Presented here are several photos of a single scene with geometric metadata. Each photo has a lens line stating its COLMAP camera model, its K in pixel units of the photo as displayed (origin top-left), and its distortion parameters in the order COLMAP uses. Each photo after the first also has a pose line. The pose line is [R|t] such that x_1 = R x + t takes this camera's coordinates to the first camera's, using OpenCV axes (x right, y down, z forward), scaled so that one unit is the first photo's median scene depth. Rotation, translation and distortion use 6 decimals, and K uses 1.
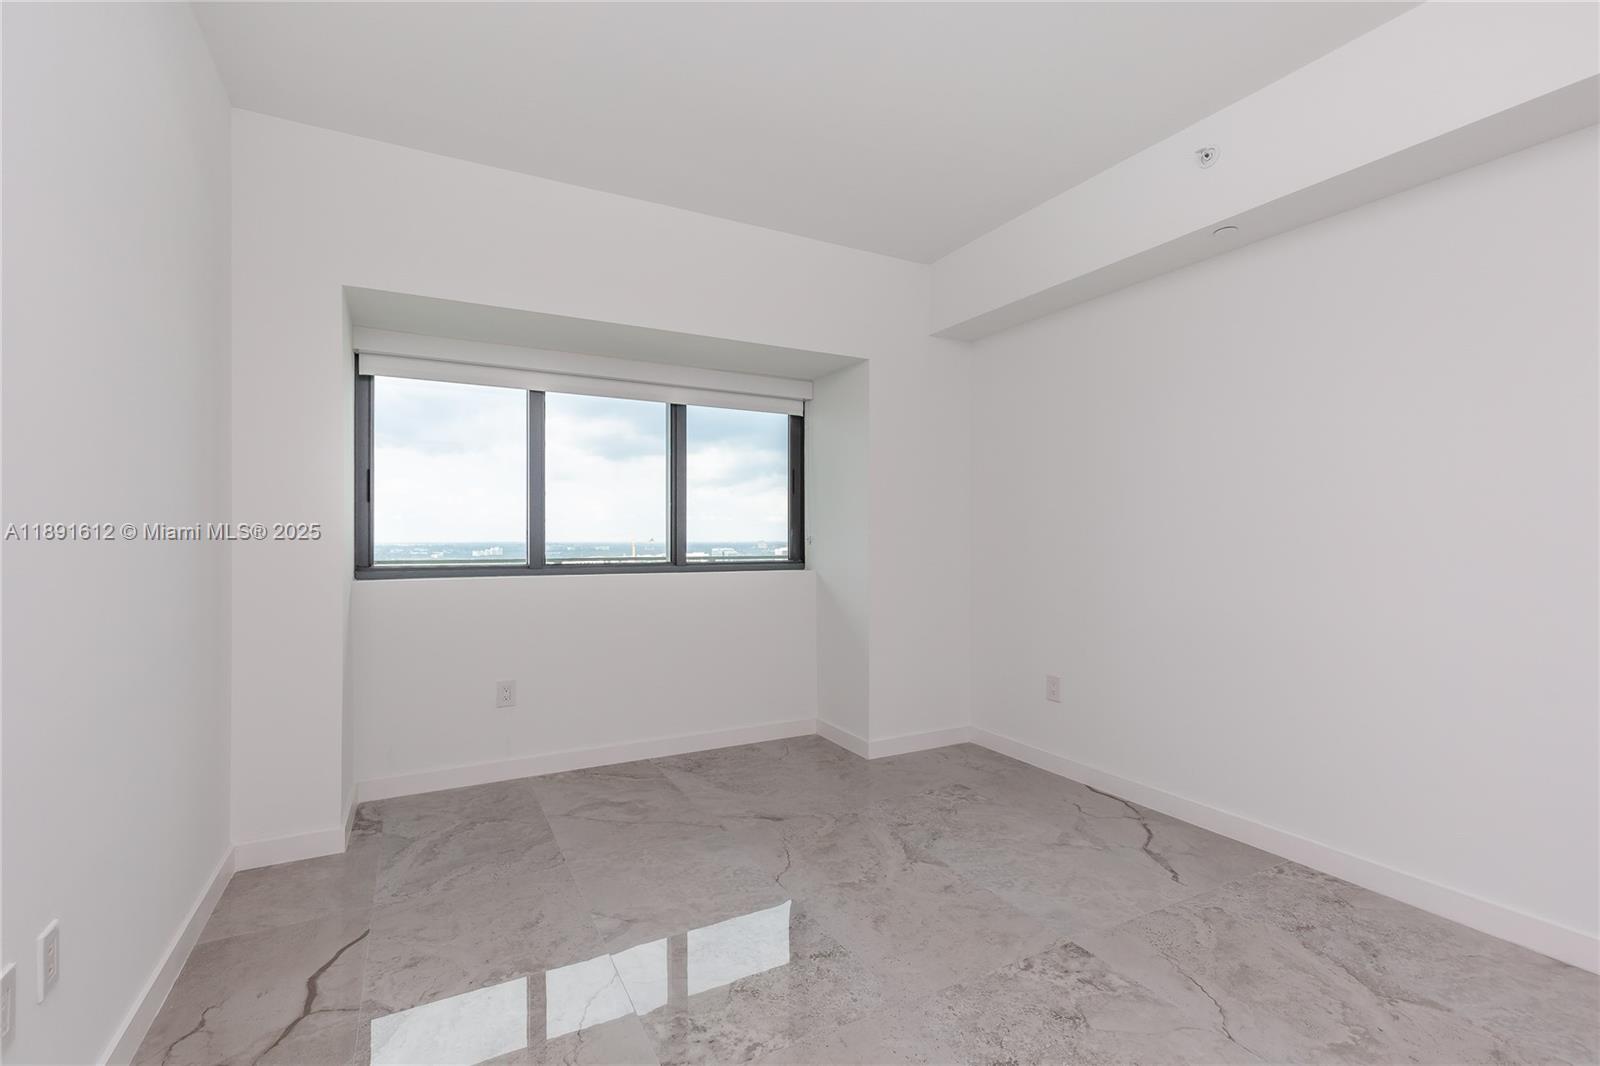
lens RADIAL K [[726.9, 0, 804.5], [0, 726.9, 534.7], [0, 0, 1]] dist [0.006635, -0.001698]
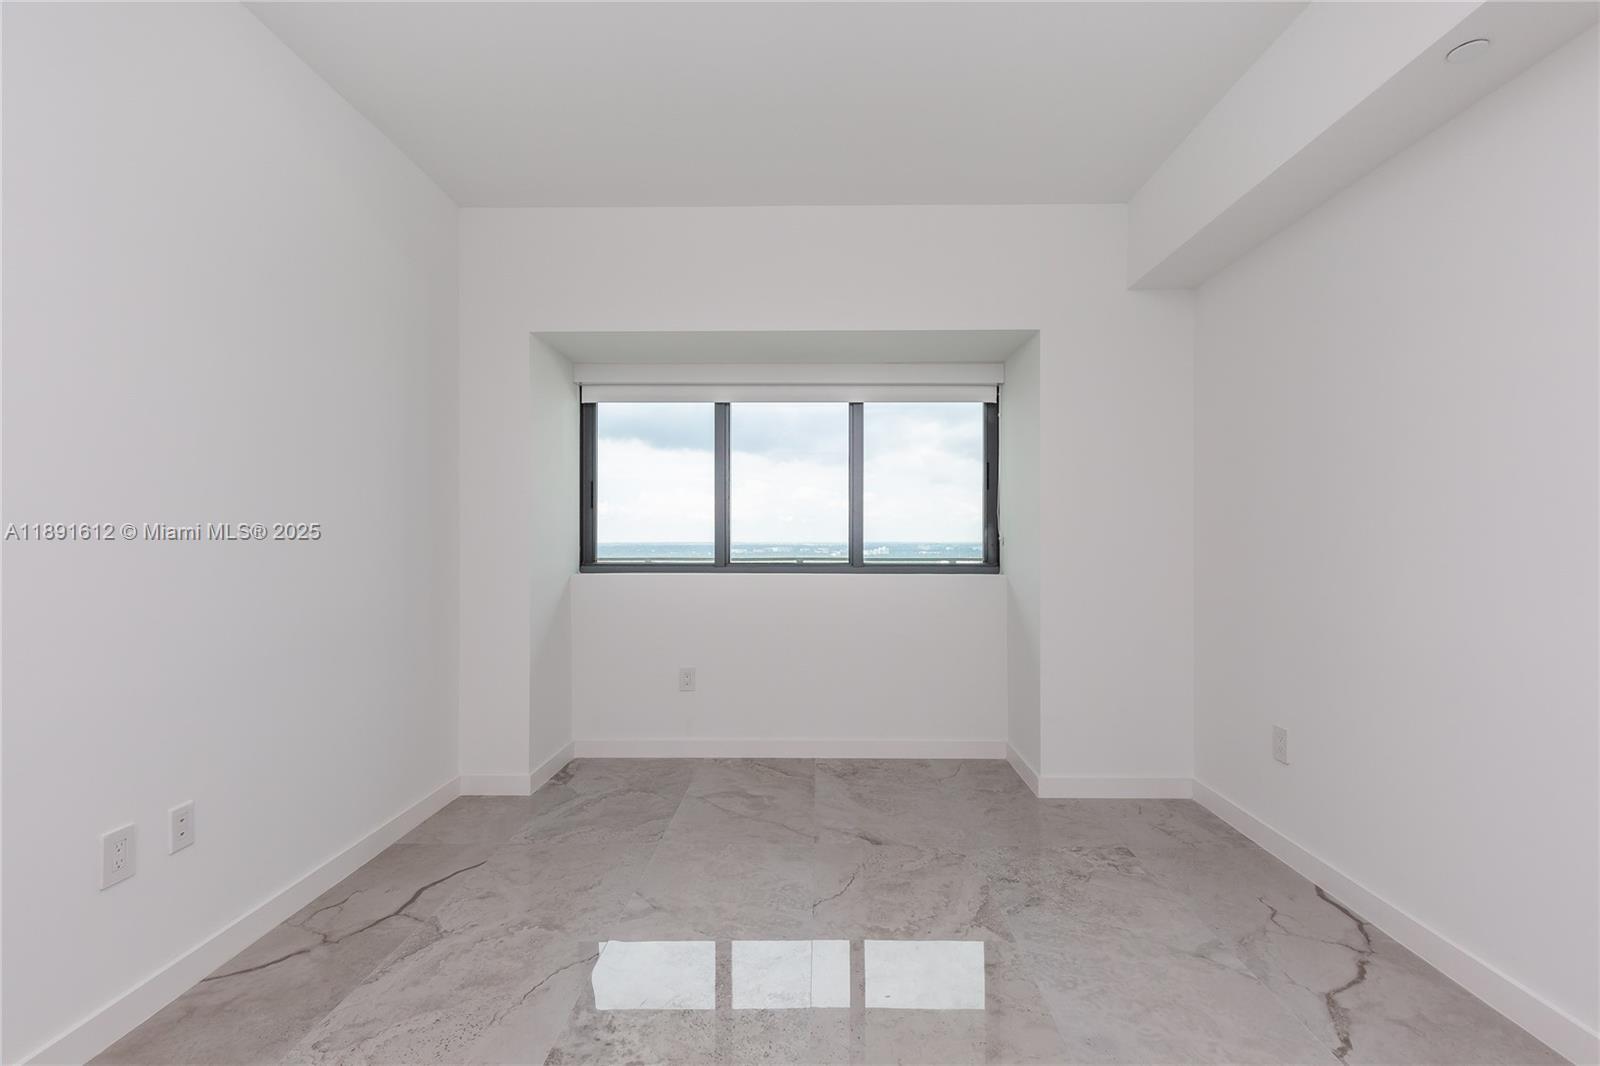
lens RADIAL K [[726.9, 0, 804.5], [0, 726.9, 534.7], [0, 0, 1]] dist [0.006635, -0.001698]
pose [[0.871333, -0.001518, -0.490690, 0.291647], [0.001475, 0.999999, -0.000475, -0.000320], [0.490690, -0.000310, 0.871334, 0.128278]]
